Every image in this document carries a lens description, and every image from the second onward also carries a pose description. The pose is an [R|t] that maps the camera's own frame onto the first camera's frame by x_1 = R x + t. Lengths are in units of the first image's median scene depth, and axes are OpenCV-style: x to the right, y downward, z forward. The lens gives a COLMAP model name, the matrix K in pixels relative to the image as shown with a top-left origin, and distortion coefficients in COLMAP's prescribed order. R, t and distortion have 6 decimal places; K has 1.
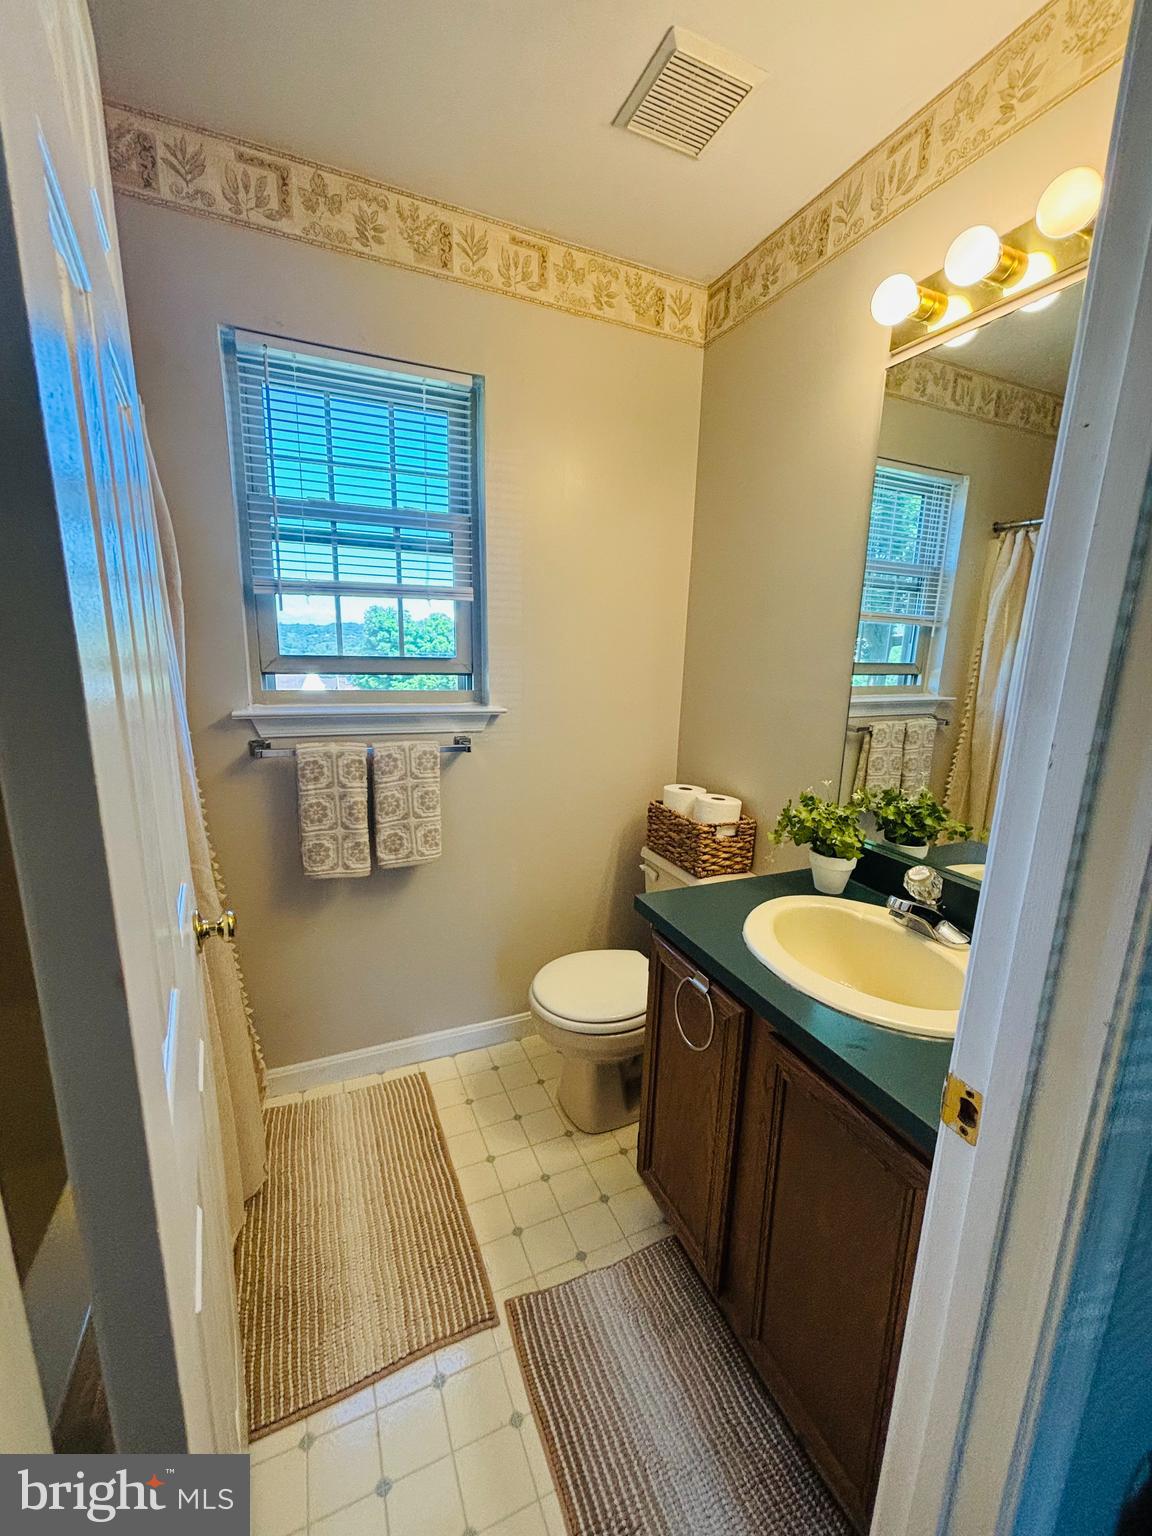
lens RADIAL K [[618.8, 0, 579.7], [0, 618.8, 757.7], [0, 0, 1]] dist [0.002725, -0.000862]
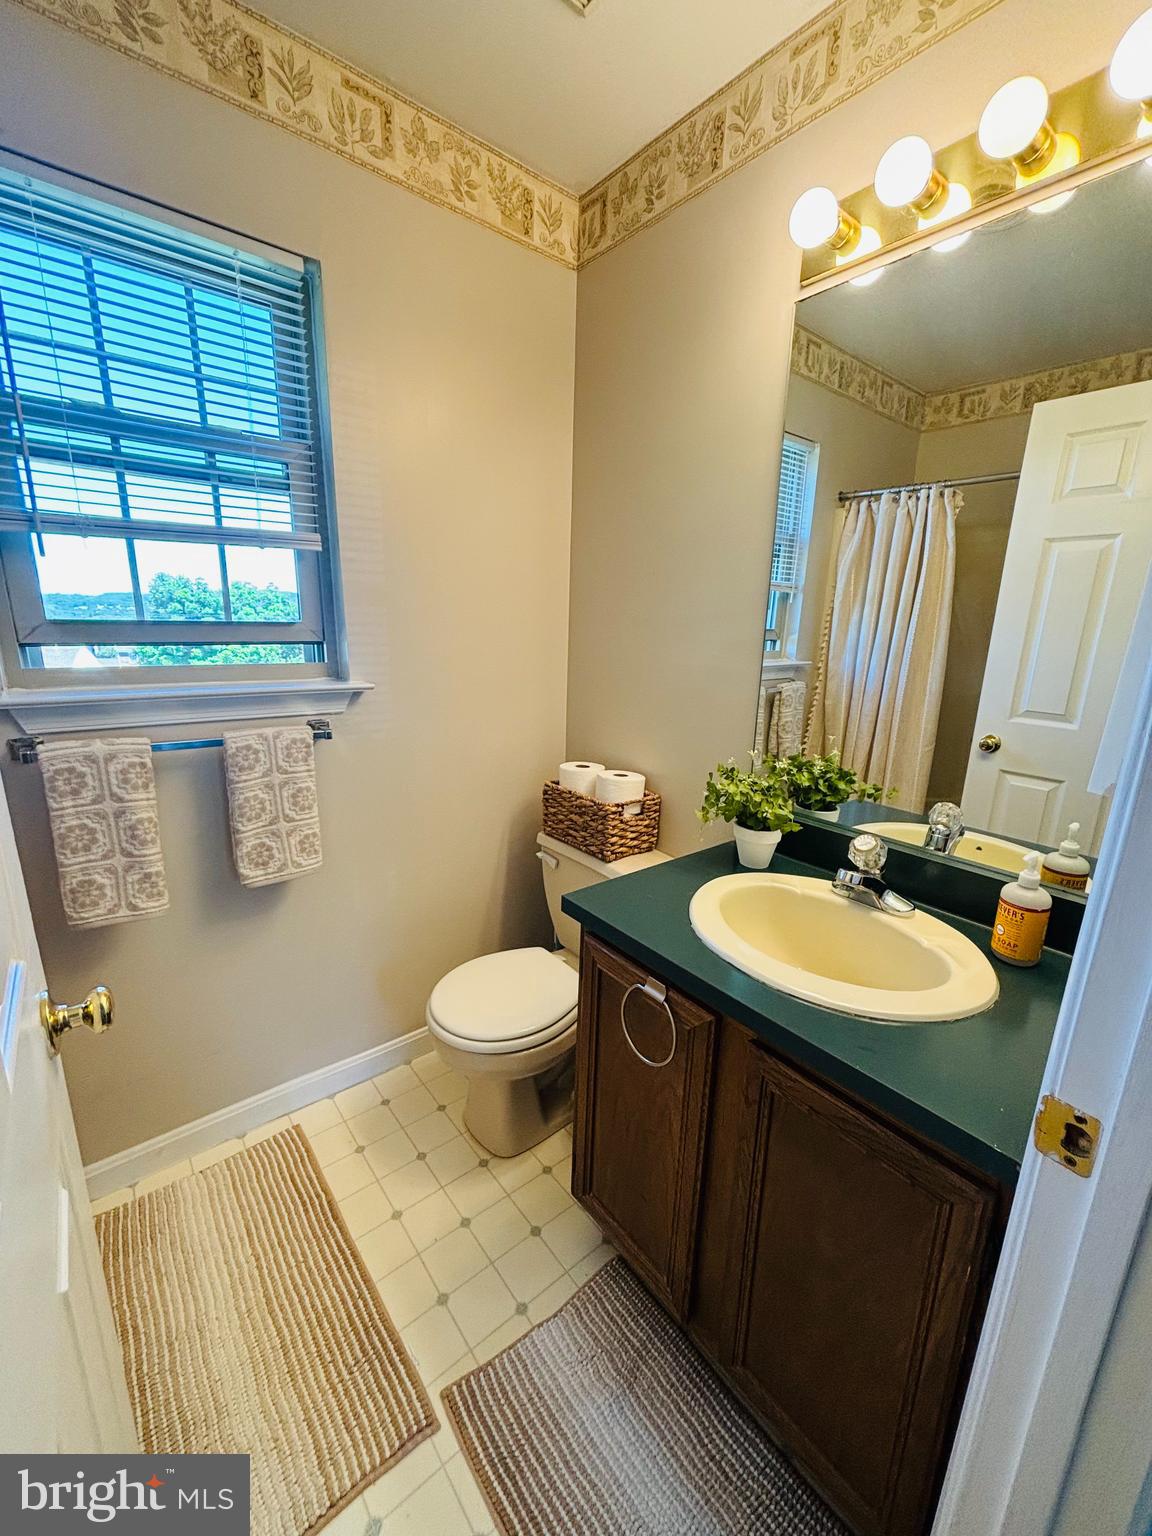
lens RADIAL K [[618.8, 0, 580.6], [0, 618.8, 760.7], [0, 0, 1]] dist [0.002725, -0.000862]
pose [[0.965009, -0.061221, 0.254971, -0.077386], [0.049001, 0.997337, 0.054013, -0.008928], [-0.257599, -0.039629, 0.965439, 0.136998]]
